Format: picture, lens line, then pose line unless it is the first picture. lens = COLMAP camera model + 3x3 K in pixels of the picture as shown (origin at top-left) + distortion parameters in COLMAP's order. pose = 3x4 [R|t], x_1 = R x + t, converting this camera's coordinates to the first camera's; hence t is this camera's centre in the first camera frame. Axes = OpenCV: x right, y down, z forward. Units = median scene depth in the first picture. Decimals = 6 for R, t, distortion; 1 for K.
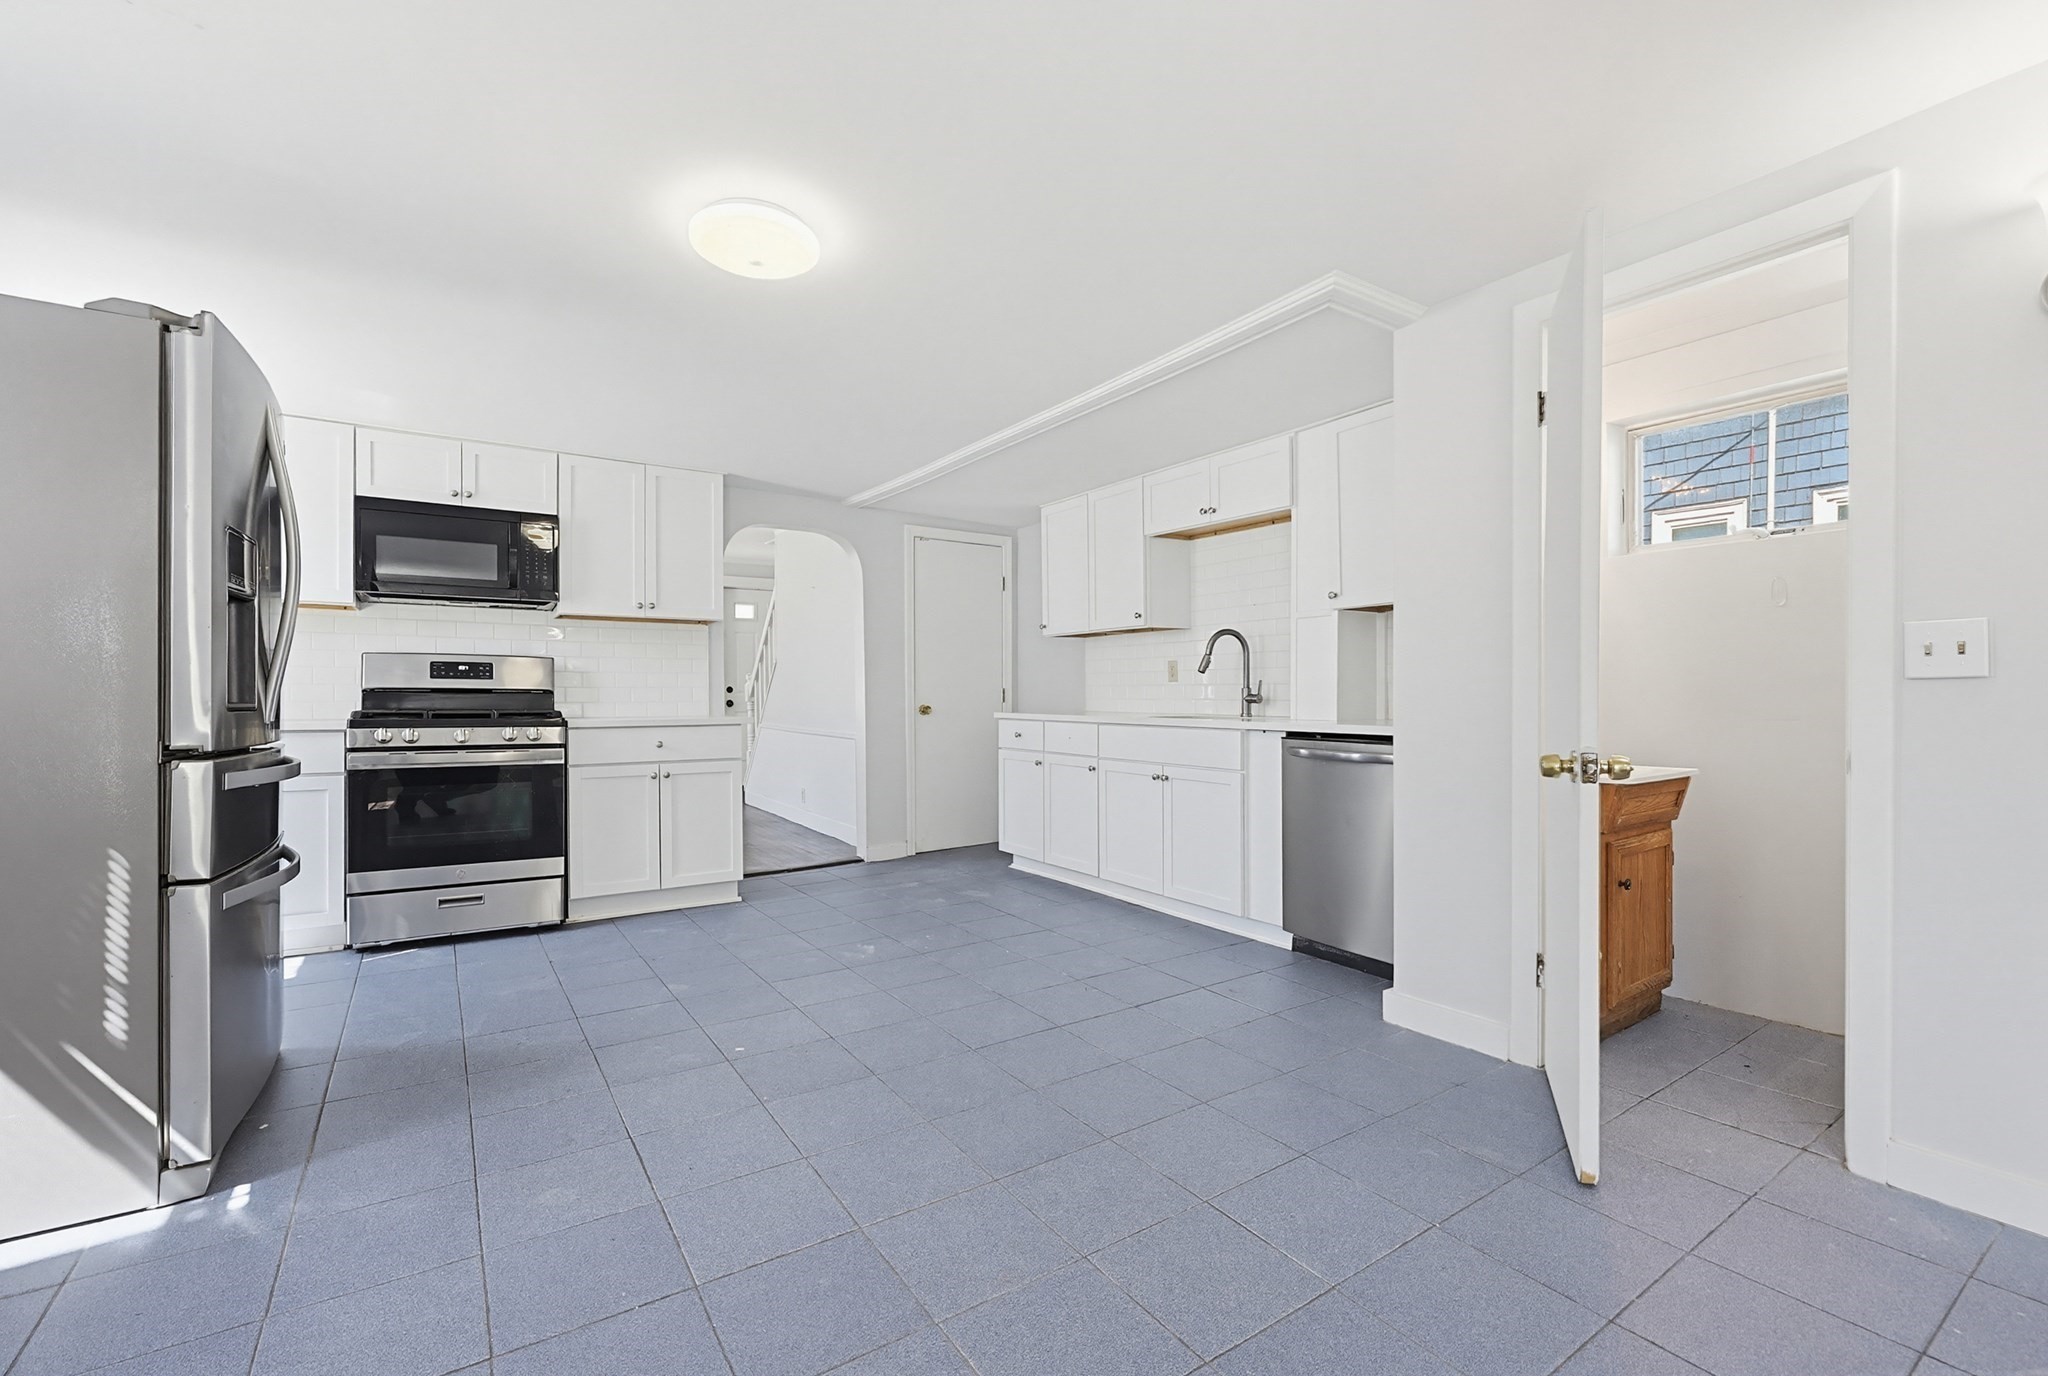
lens RADIAL K [[884.3, 0, 1027.8], [0, 884.3, 703.2], [0, 0, 1]] dist [-0.000976, 0.001271]
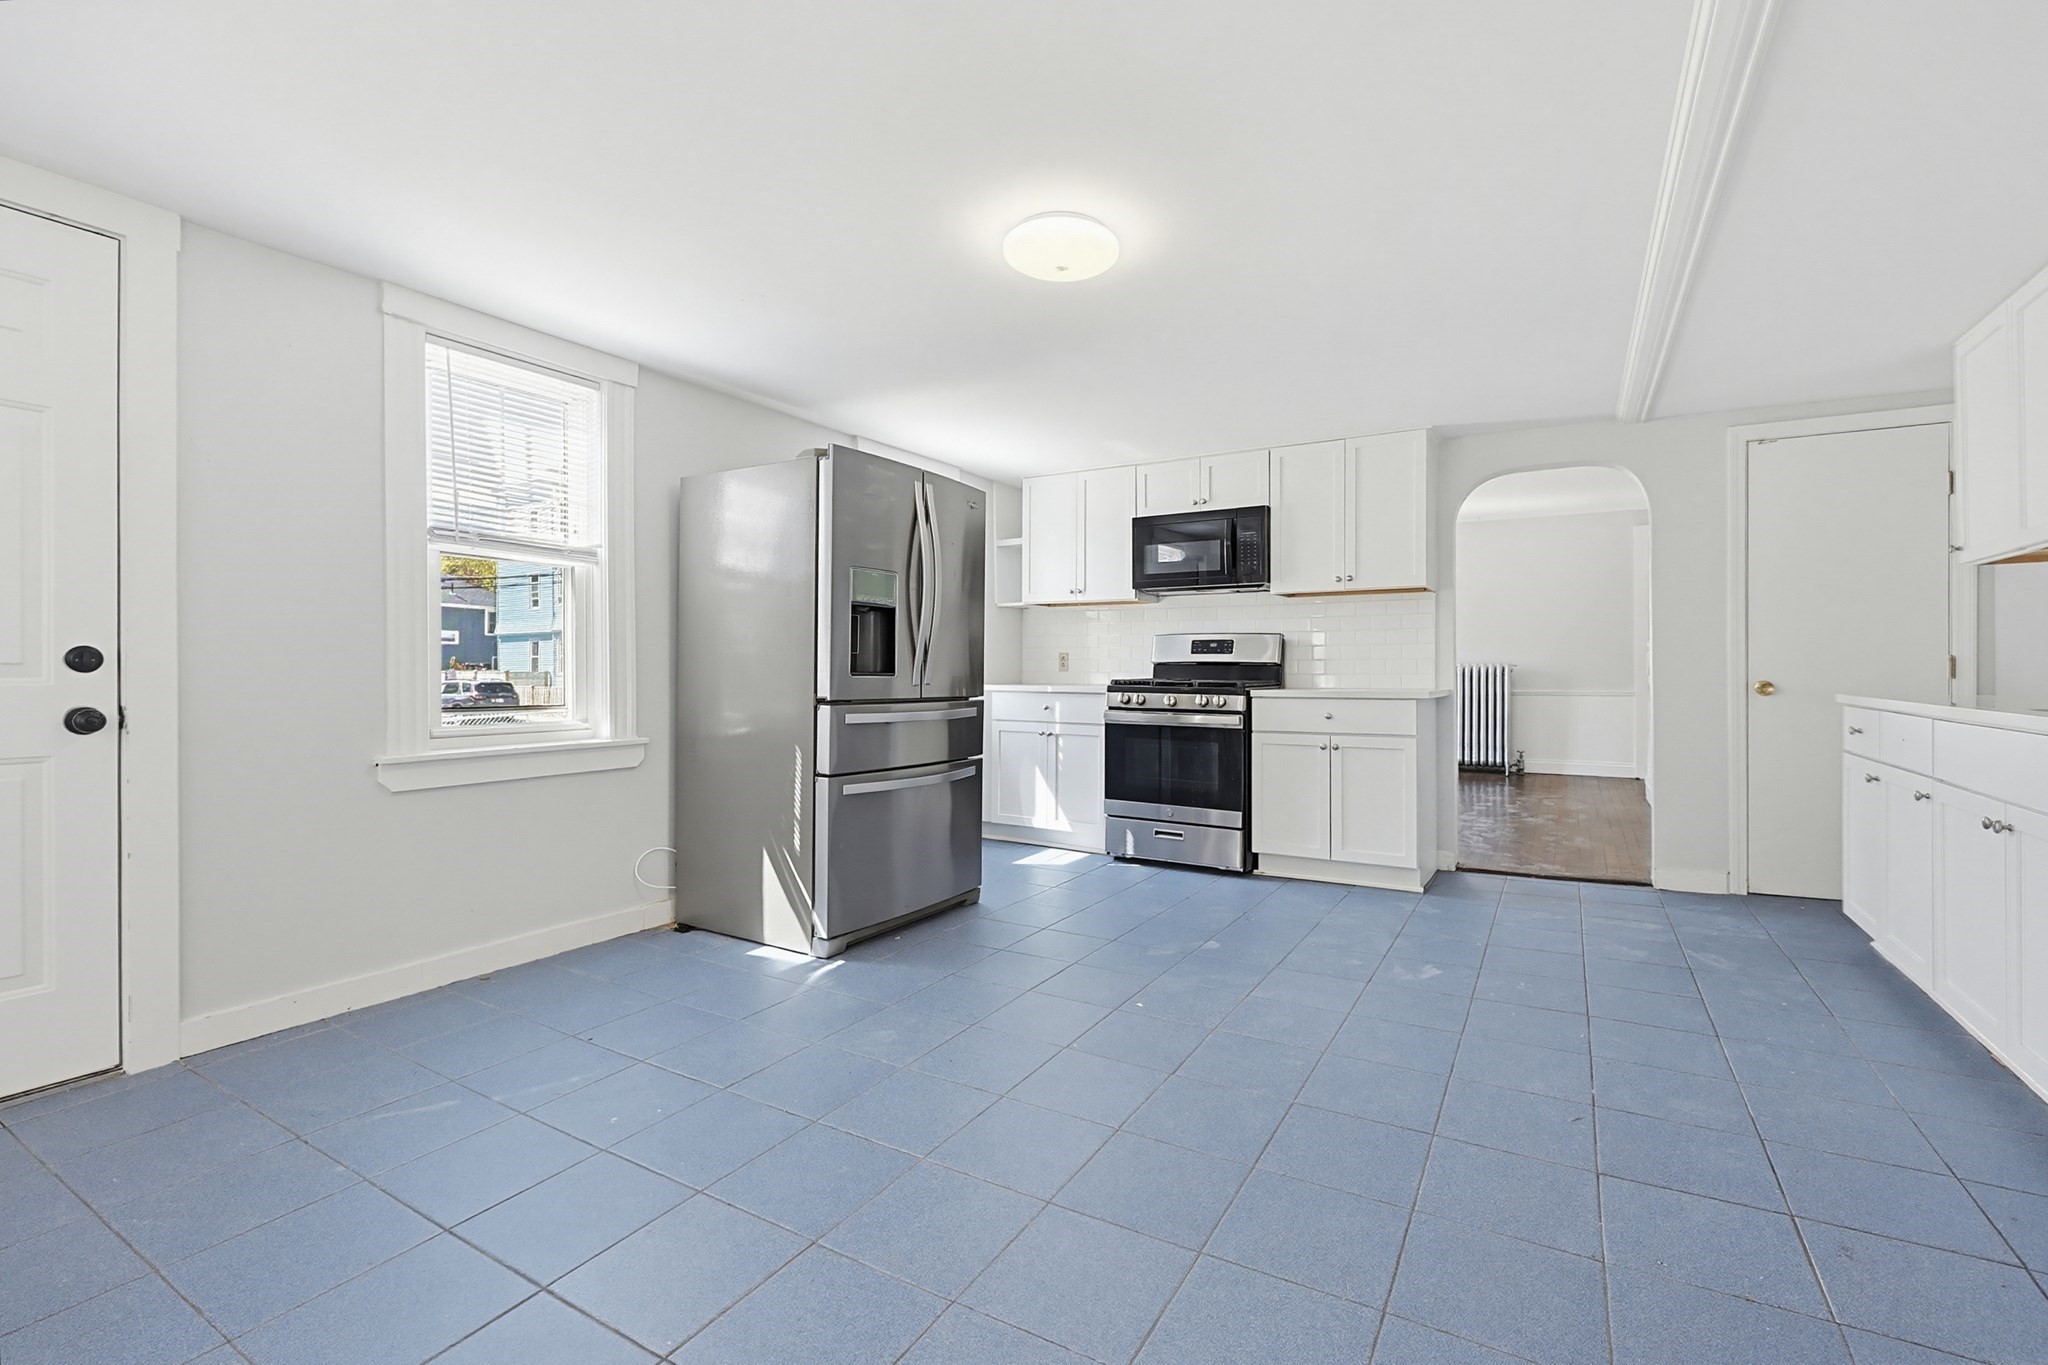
lens RADIAL K [[884.3, 0, 1059.3], [0, 884.3, 678.4], [0, 0, 1]] dist [-0.000976, 0.001271]
pose [[0.444577, 0.009532, -0.895690, 0.353632], [-0.007261, 0.999949, 0.007038, -0.001404], [0.895711, 0.003374, 0.444623, 0.281359]]
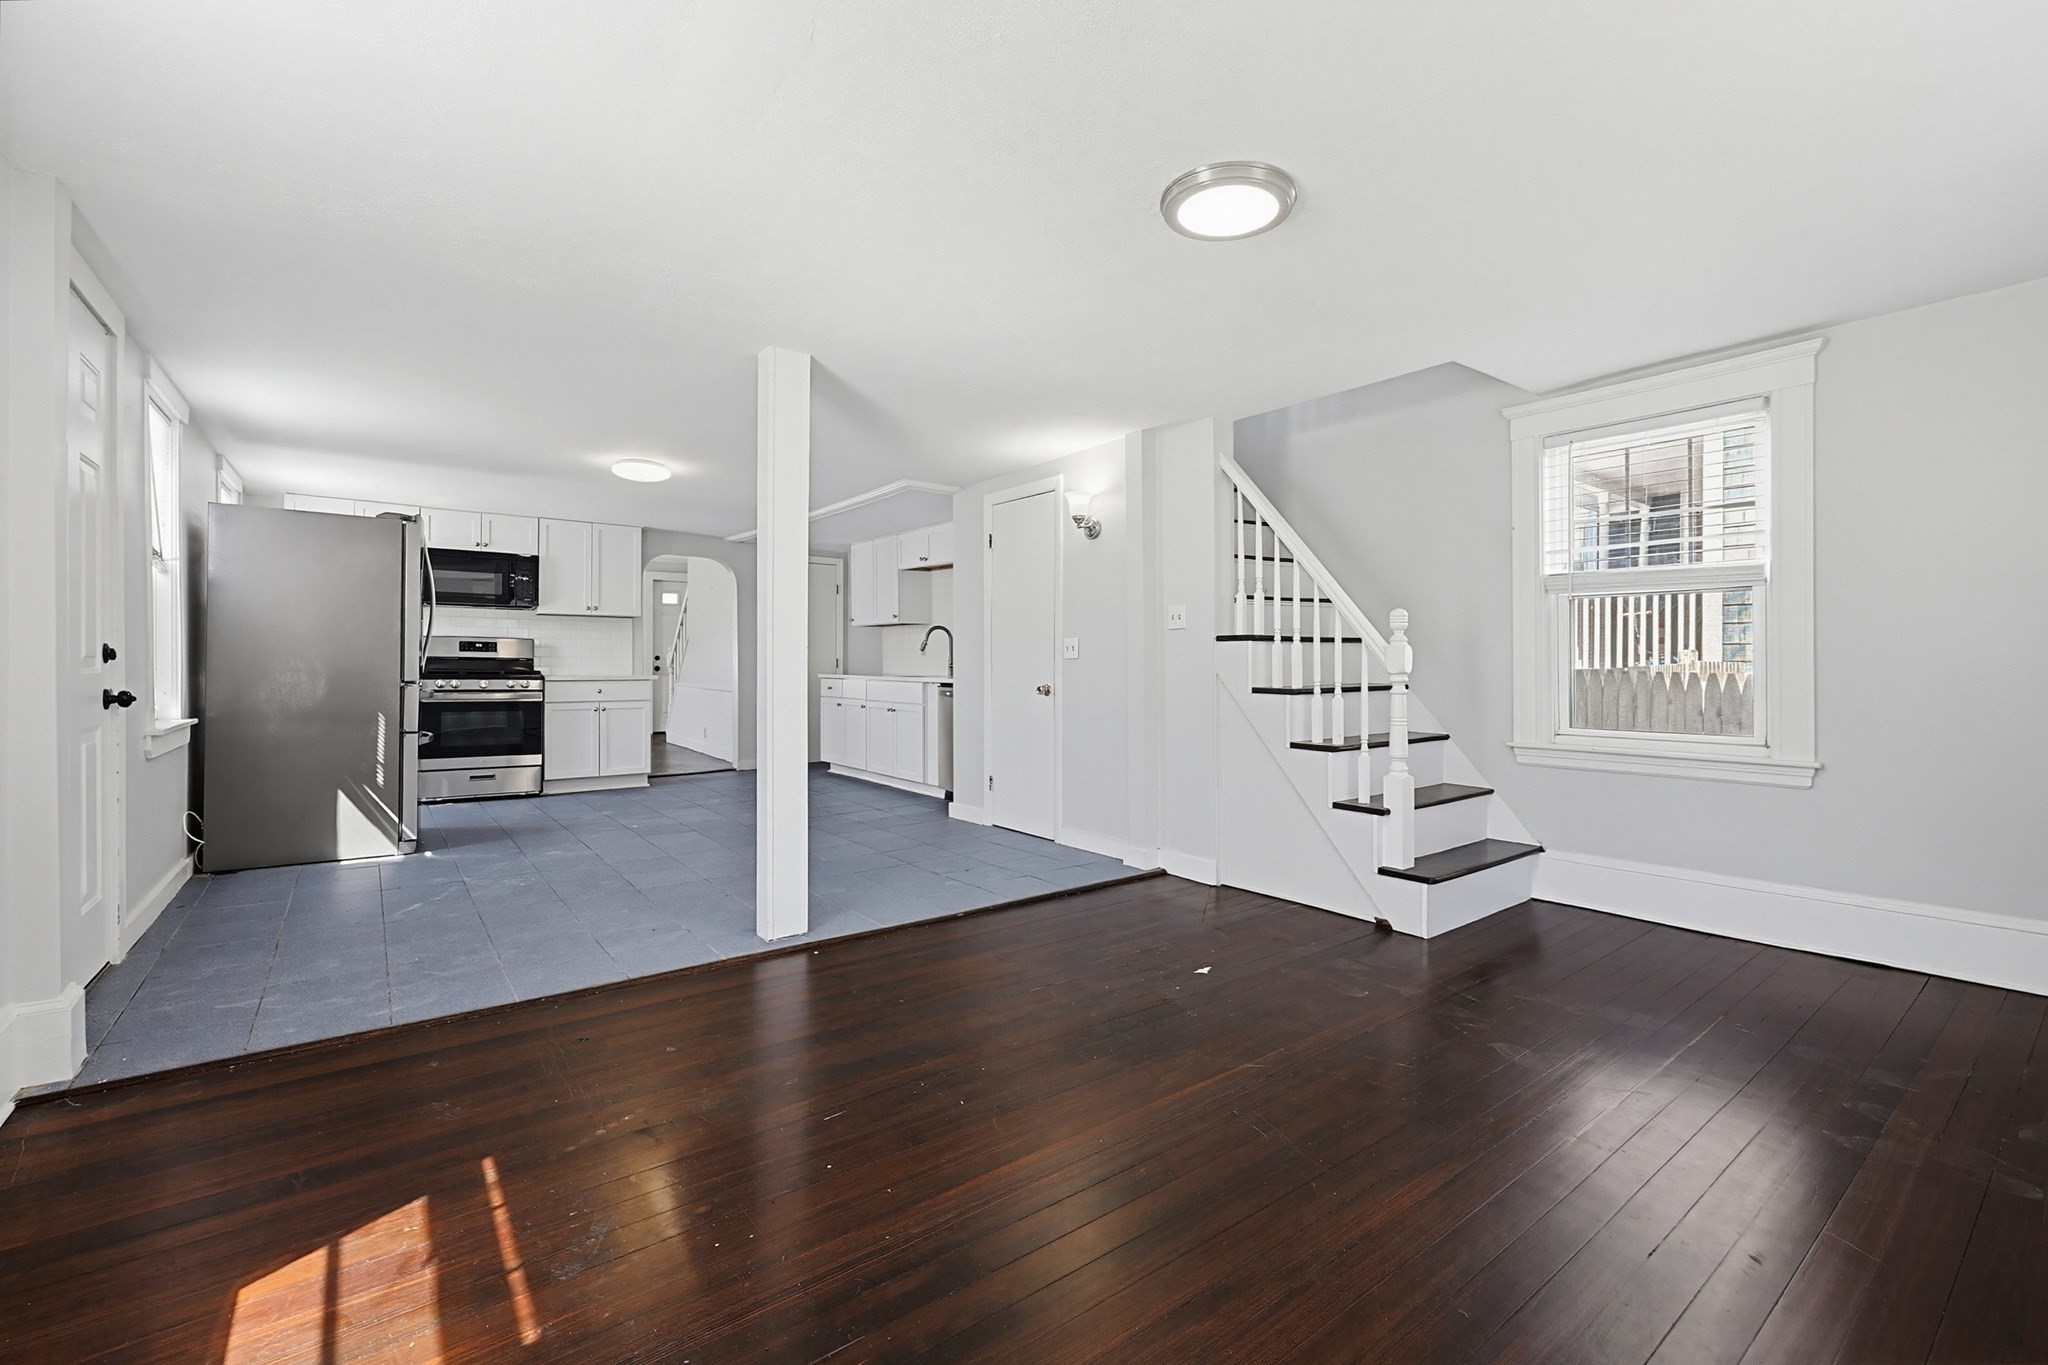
lens RADIAL K [[884.3, 0, 1056.9], [0, 884.3, 657.6], [0, 0, 1]] dist [-0.000976, 0.001271]
pose [[0.997021, 0.005836, 0.076908, 0.337418], [-0.004611, 0.999860, -0.016092, 0.006028], [-0.076991, 0.015689, 0.996908, -0.781213]]
